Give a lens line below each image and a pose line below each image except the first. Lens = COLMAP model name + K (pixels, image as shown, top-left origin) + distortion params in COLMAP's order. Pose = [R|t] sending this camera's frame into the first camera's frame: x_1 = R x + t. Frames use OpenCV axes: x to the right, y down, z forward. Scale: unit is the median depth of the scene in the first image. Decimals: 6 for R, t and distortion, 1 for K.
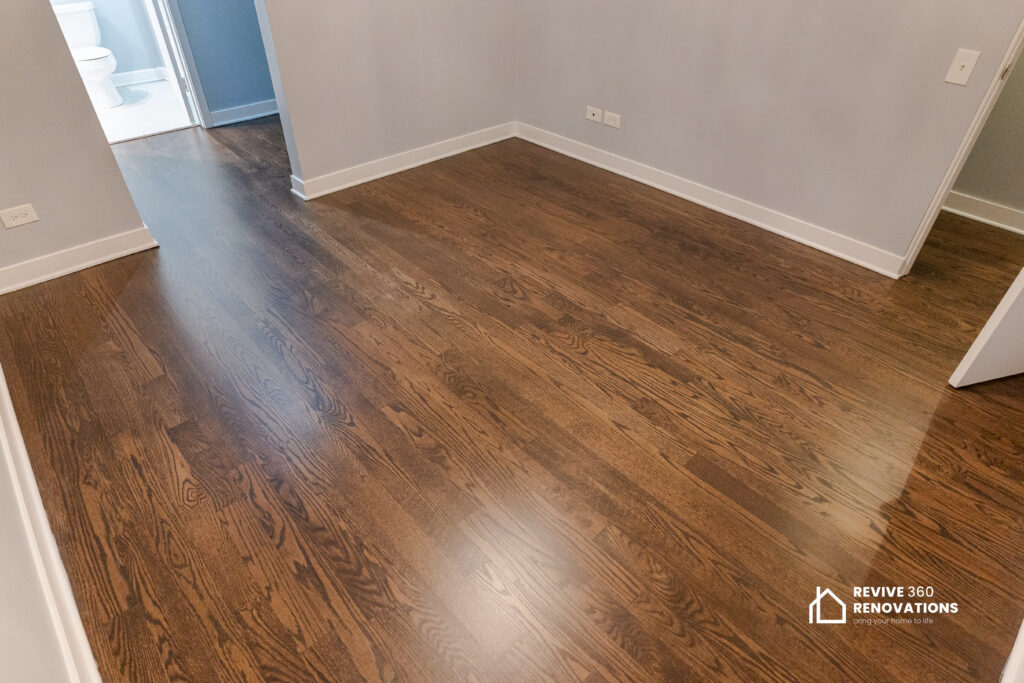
lens RADIAL K [[564.1, 0, 512.0], [0, 564.1, 341.5], [0, 0, 1]] dist [-0.030407, 0.003339]
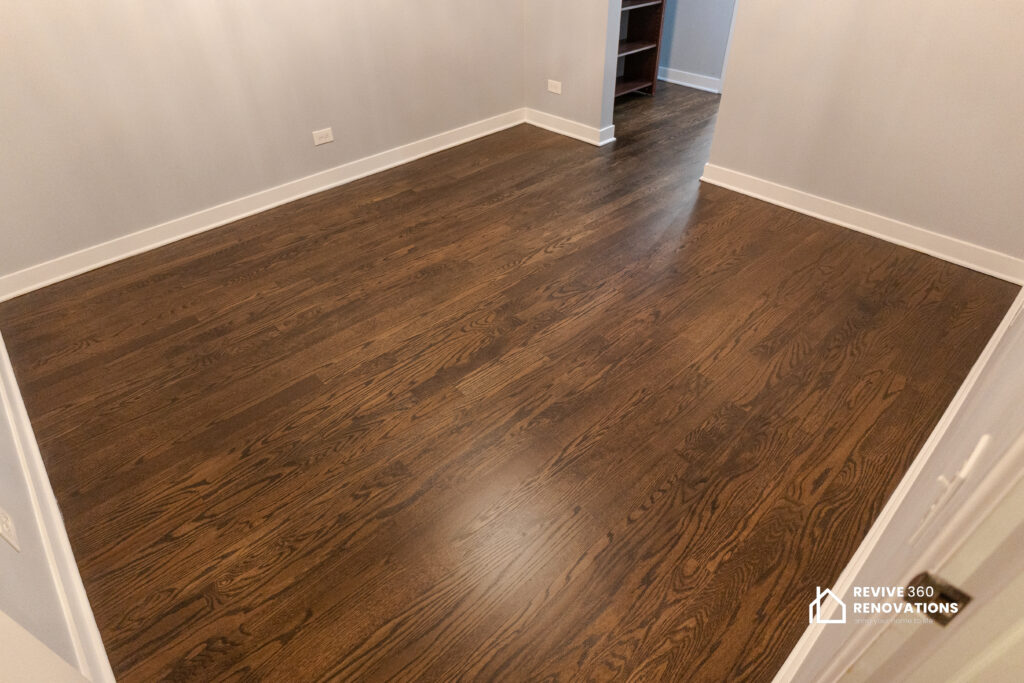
lens RADIAL K [[564.1, 0, 512.0], [0, 564.1, 341.5], [0, 0, 1]] dist [-0.030407, 0.003339]
pose [[-0.000986, 0.619166, -0.785260, 1.102317], [-0.602960, 0.626090, 0.494420, -0.618237], [0.797771, 0.473968, 0.372714, 0.773276]]
